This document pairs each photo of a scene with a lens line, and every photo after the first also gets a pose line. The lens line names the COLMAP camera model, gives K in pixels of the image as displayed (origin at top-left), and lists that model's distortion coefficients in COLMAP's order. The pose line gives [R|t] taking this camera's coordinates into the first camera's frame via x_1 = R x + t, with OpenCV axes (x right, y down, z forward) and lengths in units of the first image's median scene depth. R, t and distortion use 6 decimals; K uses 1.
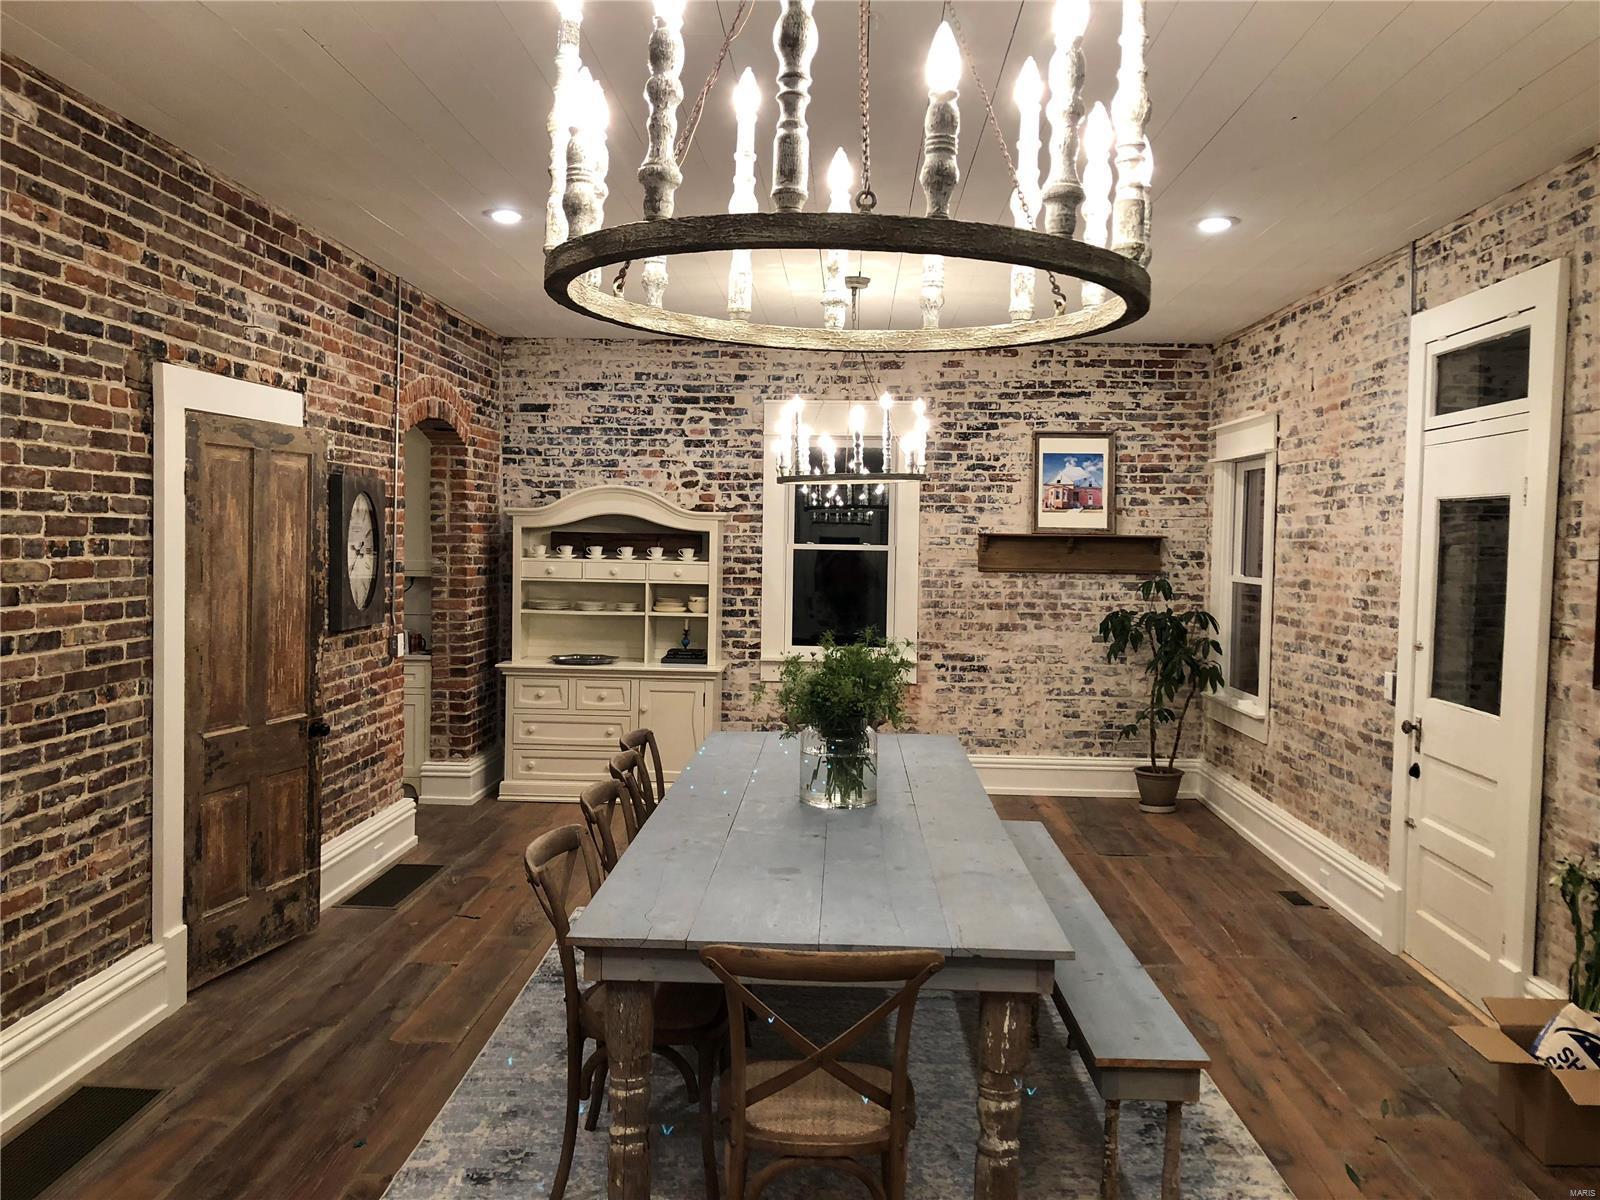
lens RADIAL K [[1295.6, 0, 804.5], [0, 1295.6, 592.6], [0, 0, 1]] dist [0.026849, -0.030926]
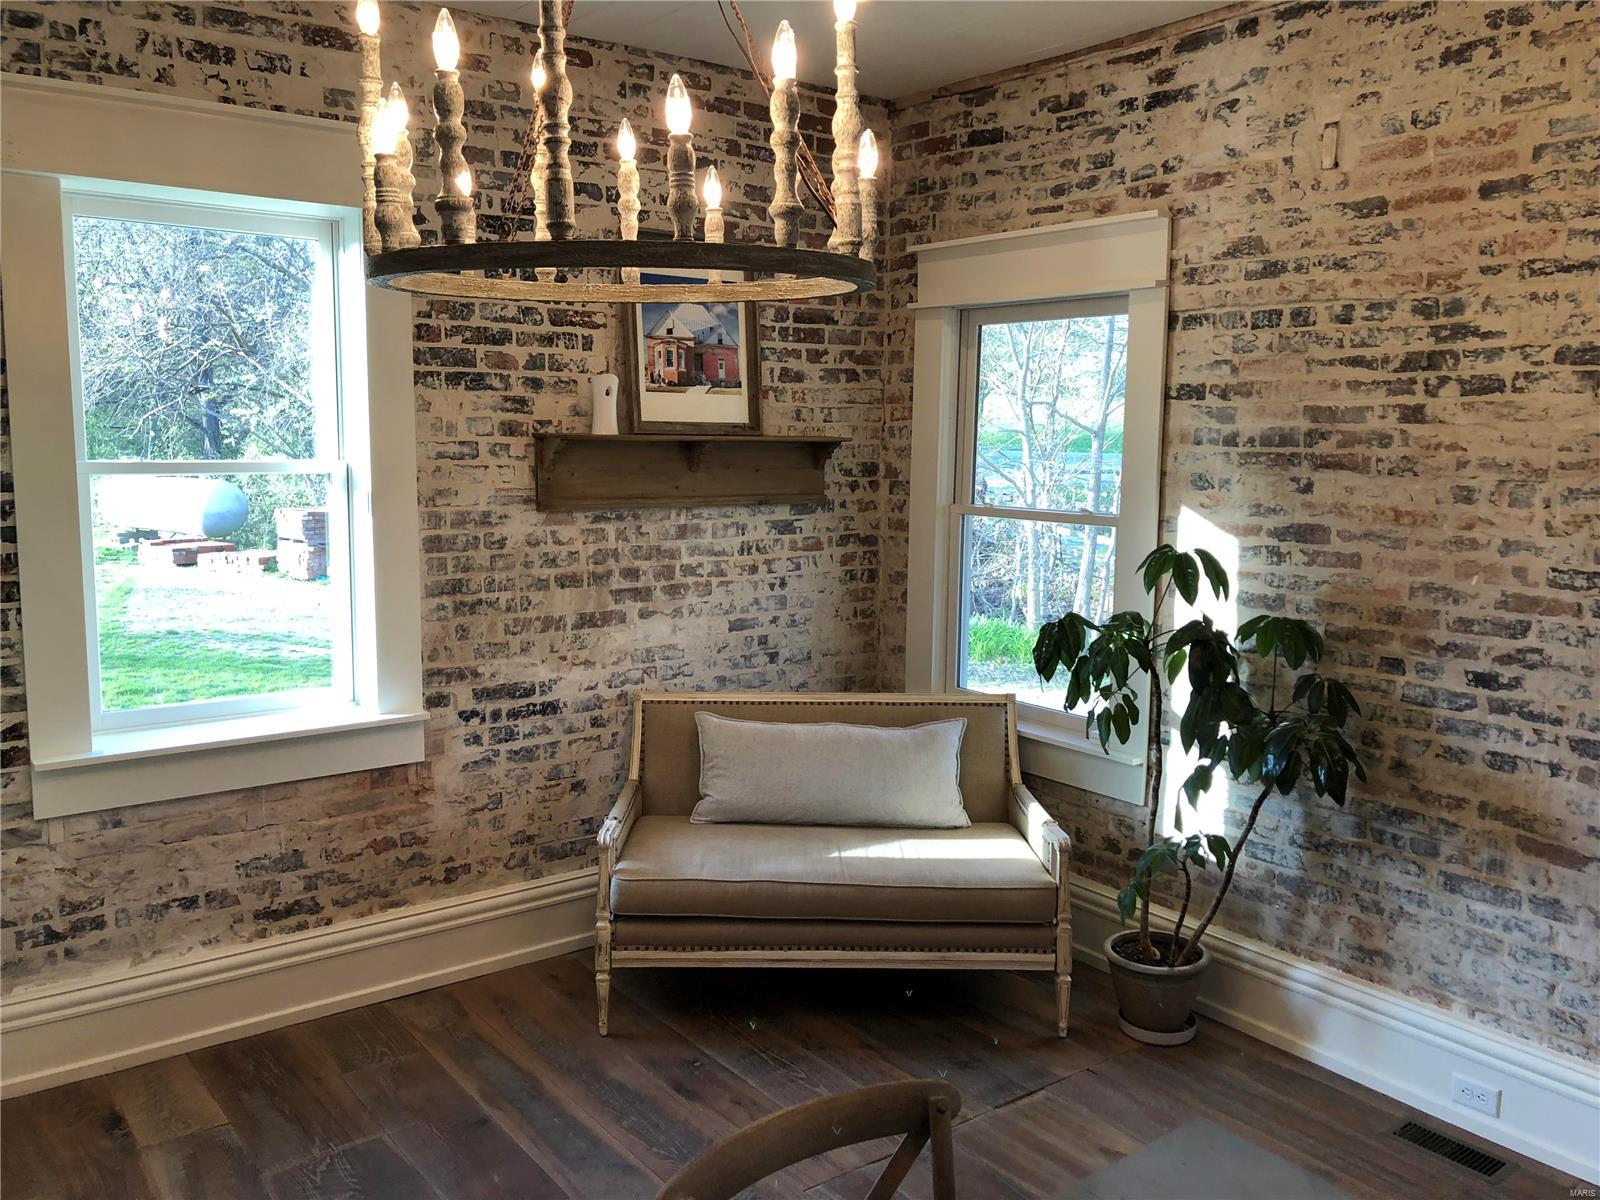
lens RADIAL K [[1295.6, 0, 796.9], [0, 1295.6, 587.1], [0, 0, 1]] dist [0.026849, -0.030926]
pose [[0.776452, -0.083027, 0.624683, -0.097187], [0.026347, 0.994693, 0.099456, -0.034474], [-0.629626, -0.060764, 0.774519, 0.562692]]
